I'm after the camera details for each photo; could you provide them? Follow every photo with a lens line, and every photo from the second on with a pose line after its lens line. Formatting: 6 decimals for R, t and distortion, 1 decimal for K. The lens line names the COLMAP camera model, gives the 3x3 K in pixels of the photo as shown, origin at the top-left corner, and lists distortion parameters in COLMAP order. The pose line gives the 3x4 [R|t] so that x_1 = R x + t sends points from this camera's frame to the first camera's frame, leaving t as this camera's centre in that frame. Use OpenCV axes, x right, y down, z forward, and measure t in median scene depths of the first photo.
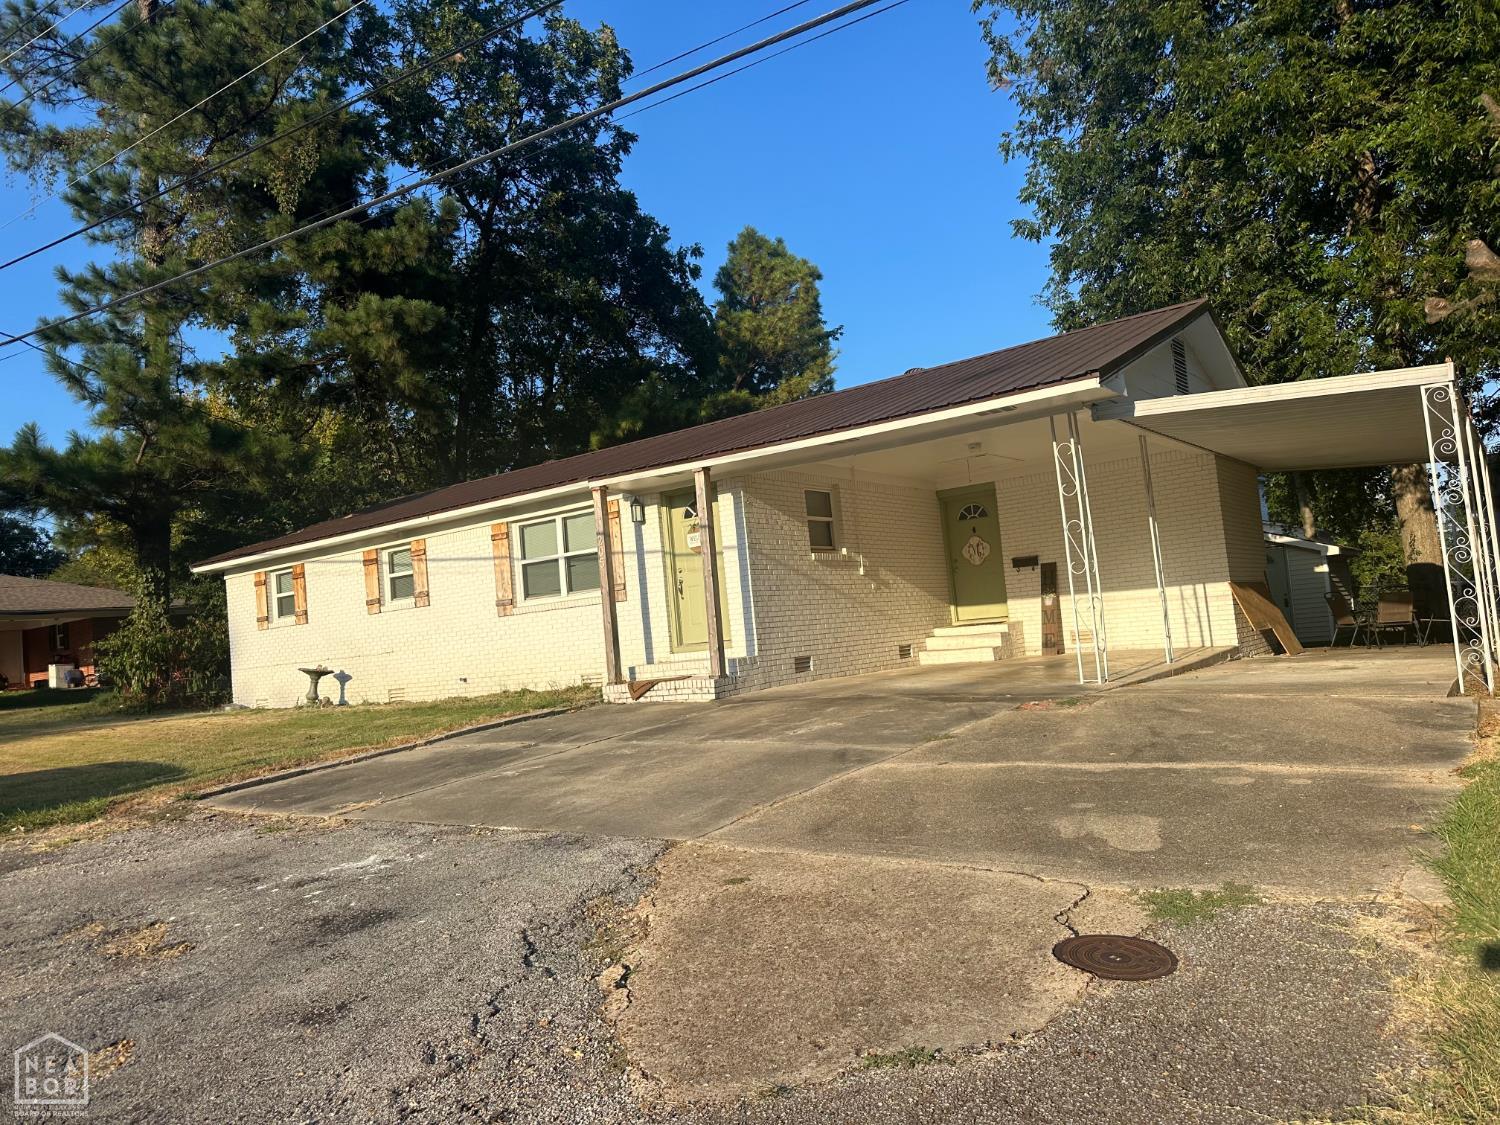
lens RADIAL K [[1044.9, 0, 750.0], [0, 1044.9, 562.5], [0, 0, 1]] dist [0.149689, -0.201404]
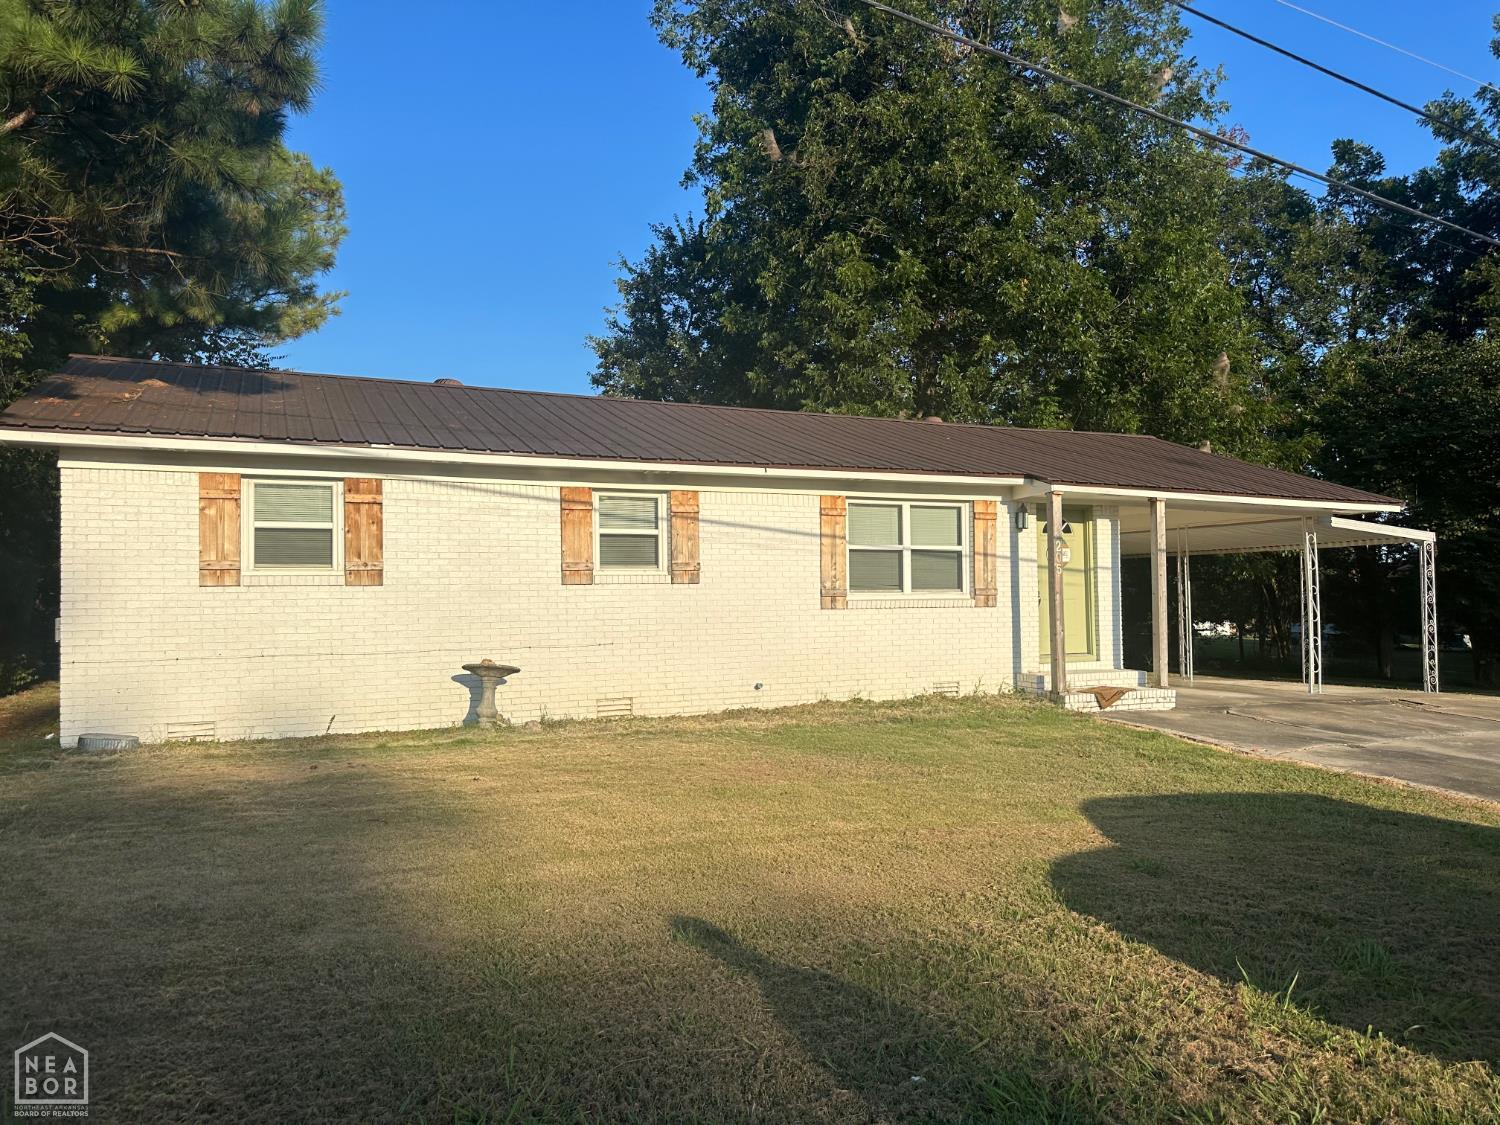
lens RADIAL K [[1044.9, 0, 750.0], [0, 1044.9, 562.5], [0, 0, 1]] dist [0.149689, -0.201404]
pose [[0.474511, 0.109780, 0.873377, -1.008261], [-0.096763, 0.992685, -0.072205, 0.082228], [-0.874915, -0.050248, 0.481662, 0.684923]]
